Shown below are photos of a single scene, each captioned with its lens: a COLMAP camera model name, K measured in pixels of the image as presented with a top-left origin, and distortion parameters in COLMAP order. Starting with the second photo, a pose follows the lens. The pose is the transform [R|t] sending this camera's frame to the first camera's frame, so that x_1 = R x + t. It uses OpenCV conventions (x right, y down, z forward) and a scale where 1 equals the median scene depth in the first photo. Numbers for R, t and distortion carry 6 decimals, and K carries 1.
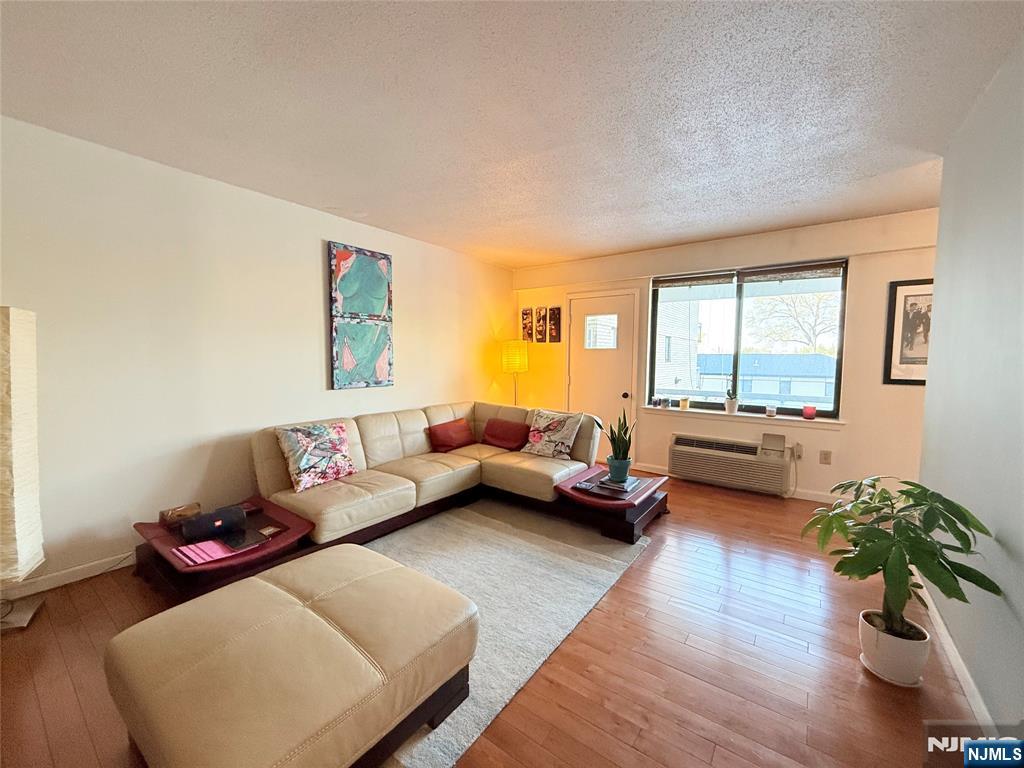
lens RADIAL K [[408.8, 0, 512.0], [0, 408.8, 384.0], [0, 0, 1]] dist [-0.000674, 0.000058]
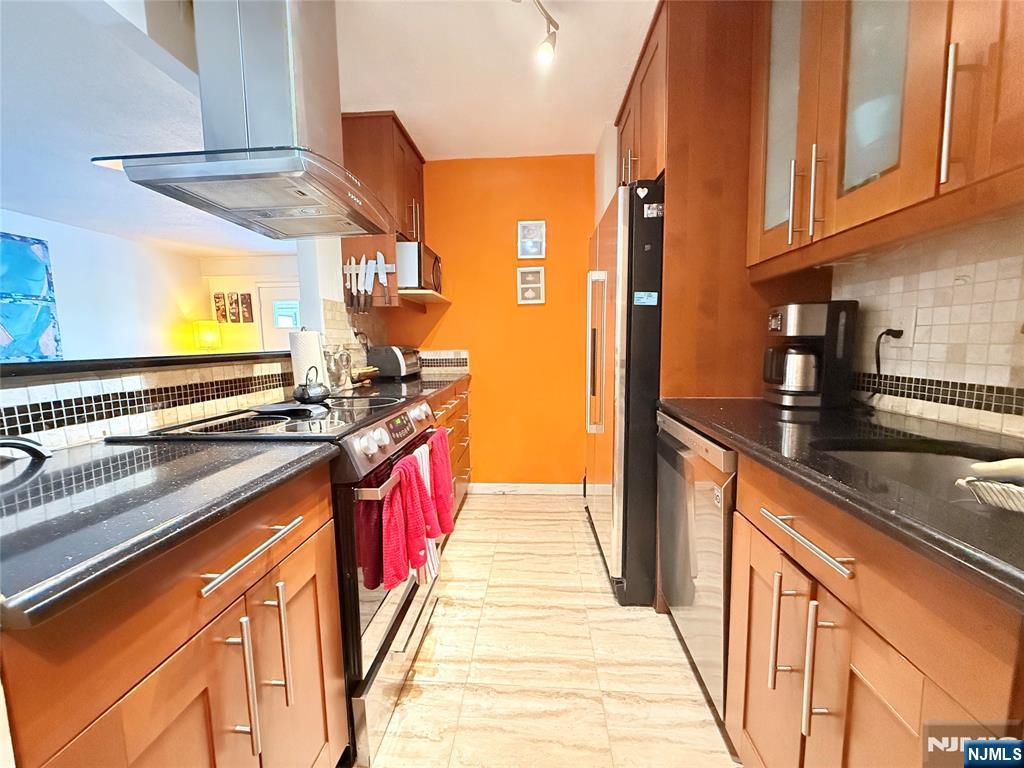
lens RADIAL K [[408.8, 0, 512.0], [0, 408.8, 384.0], [0, 0, 1]] dist [-0.000674, 0.000058]
pose [[0.842269, -0.076208, 0.533644, 0.139753], [0.056014, 0.996970, 0.053965, 0.077879], [-0.536140, -0.015562, 0.843986, -0.593608]]
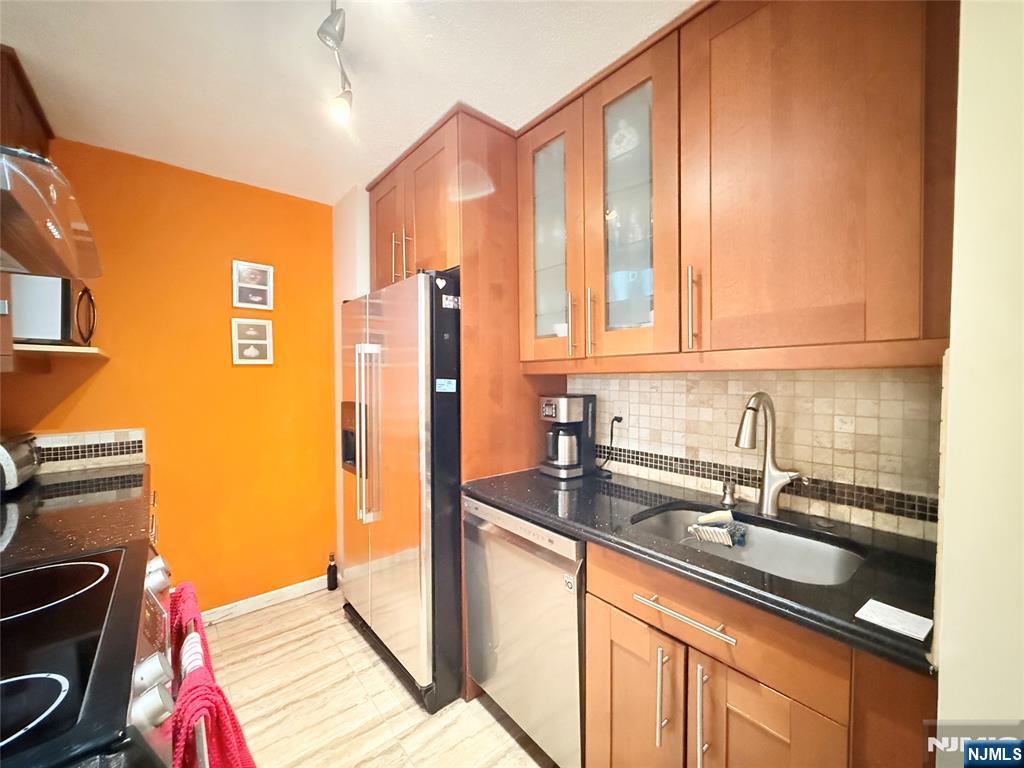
lens RADIAL K [[411.7, 0, 507.9], [0, 411.7, 384.5], [0, 0, 1]] dist [0.002677, 0.000154]
pose [[0.240111, -0.032726, 0.970194, 0.086914], [0.067405, 0.997581, 0.016968, 0.016766], [-0.968402, 0.061322, 0.241736, -0.476808]]
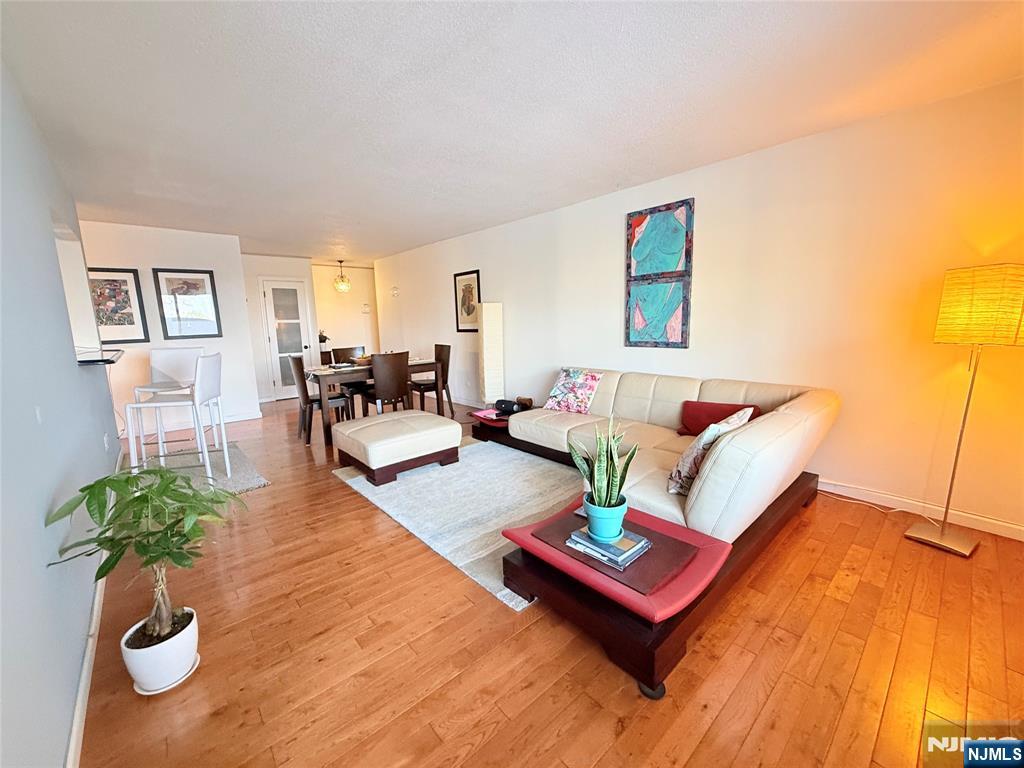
lens RADIAL K [[408.8, 0, 512.0], [0, 408.8, 384.0], [0, 0, 1]] dist [-0.000674, 0.000058]
pose [[-0.198818, 0.148742, -0.968683, 0.675937], [-0.042887, 0.986148, 0.160226, -0.046813], [0.979098, 0.073400, -0.189684, 0.814807]]
